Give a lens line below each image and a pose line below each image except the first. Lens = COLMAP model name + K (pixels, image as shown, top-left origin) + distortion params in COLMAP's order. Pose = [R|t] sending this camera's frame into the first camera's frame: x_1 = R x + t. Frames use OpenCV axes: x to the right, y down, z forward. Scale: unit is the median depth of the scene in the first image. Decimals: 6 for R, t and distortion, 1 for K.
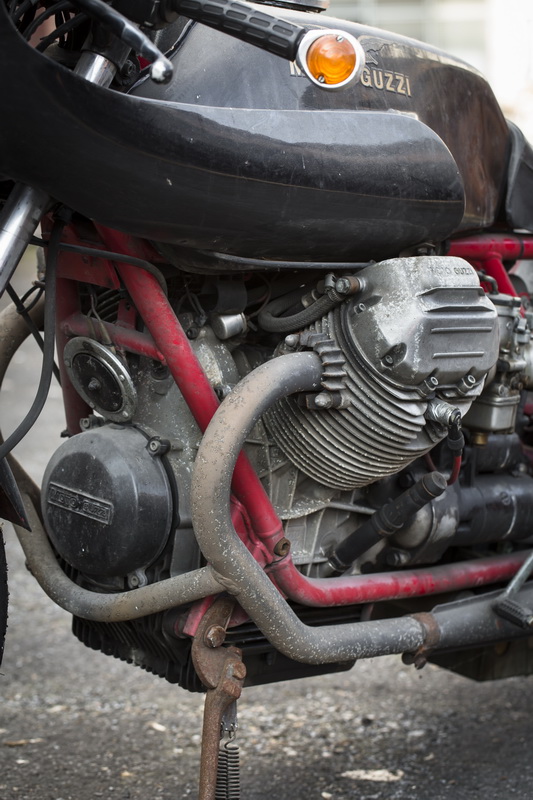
lens RADIAL K [[2274.8, 0, 259.1], [0, 2274.8, 401.0], [0, 0, 1]] dist [-0.050993, 0.000000]
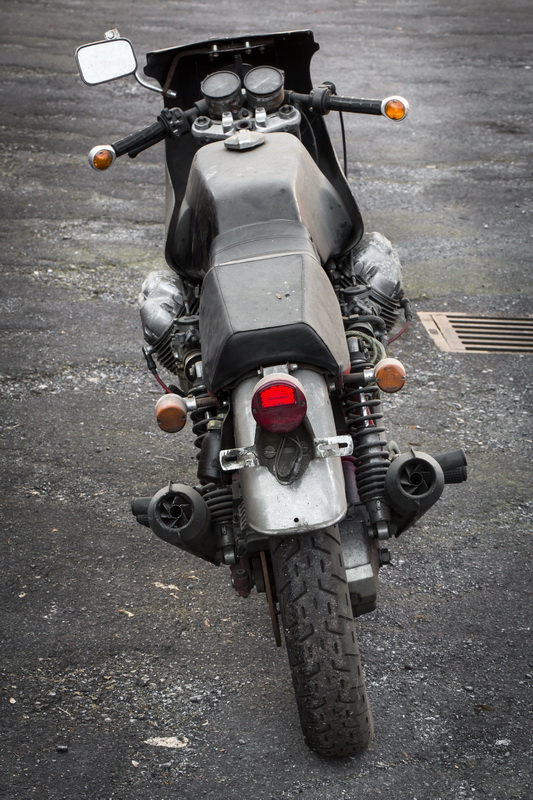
lens RADIAL K [[2274.8, 0, 258.4], [0, 2274.8, 400.1], [0, 0, 1]] dist [-0.050993, 0.000000]
pose [[0.993356, 0.026292, 0.112036, -0.065448], [-0.042260, 0.988874, 0.142629, -0.286366], [-0.107039, -0.146416, 0.983415, -0.418169]]
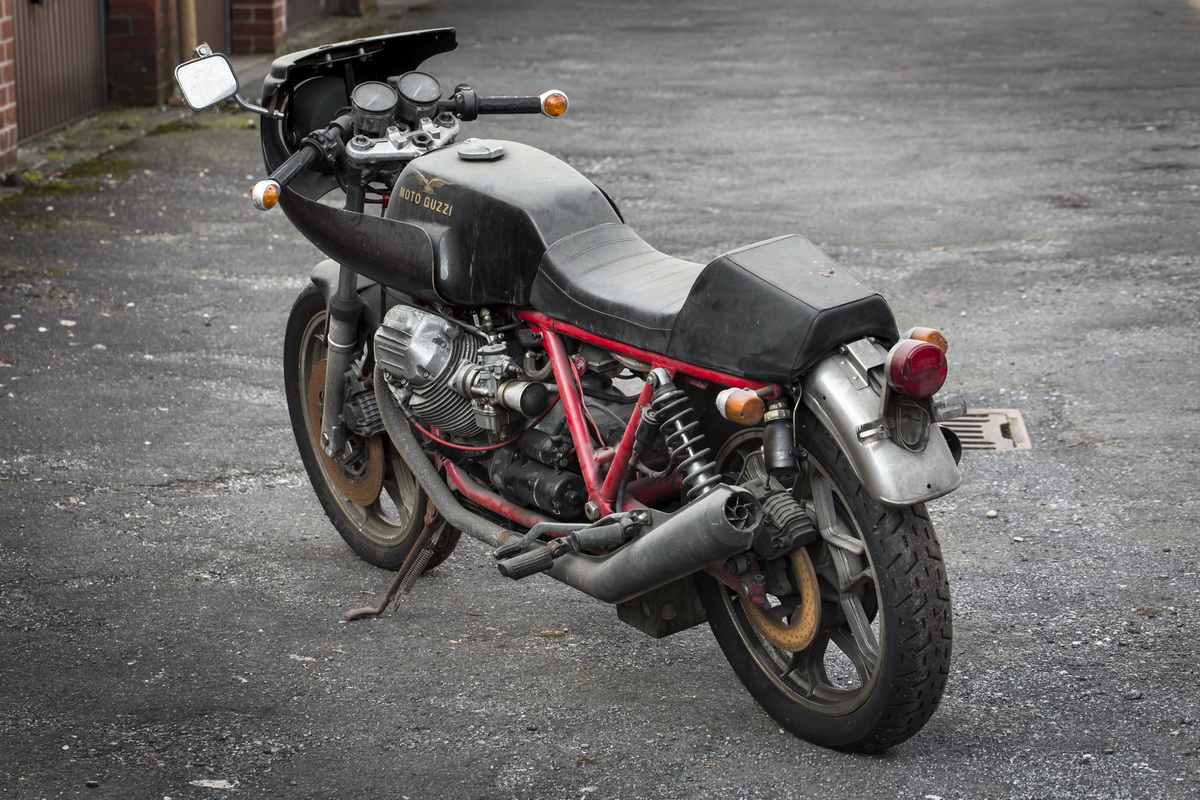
lens RADIAL K [[3412.2, 0, 598.1], [0, 3412.2, 396.5], [0, 0, 1]] dist [-0.050993, 0.000000]
pose [[0.999420, 0.018053, -0.028865, 0.369929], [-0.016271, 0.998017, 0.060806, -0.204741], [0.029905, -0.060301, 0.997732, -1.061436]]
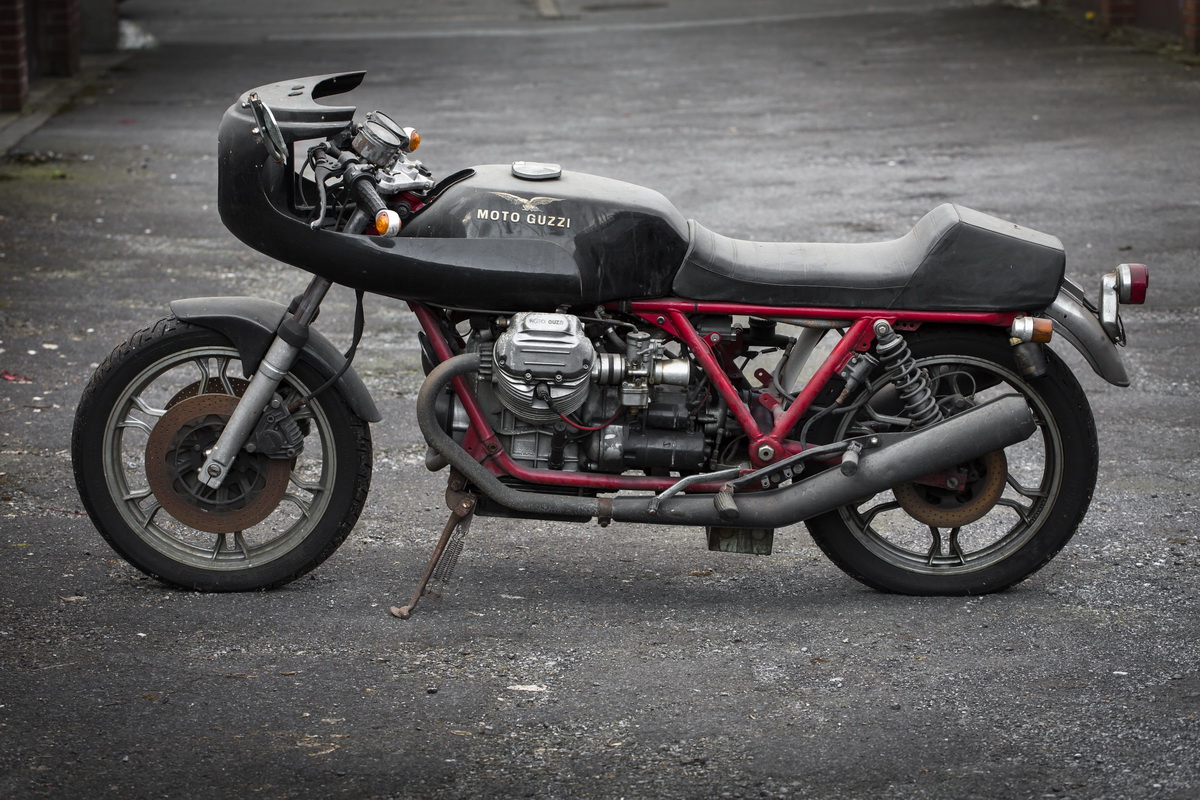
lens RADIAL K [[3412.2, 0, 594.6], [0, 3412.2, 392.0], [0, 0, 1]] dist [-0.050993, 0.000000]
pose [[0.992478, -0.009654, 0.122039, -0.212737], [0.004955, 0.999236, 0.038754, -0.144181], [-0.122320, -0.037858, 0.991768, -1.486484]]
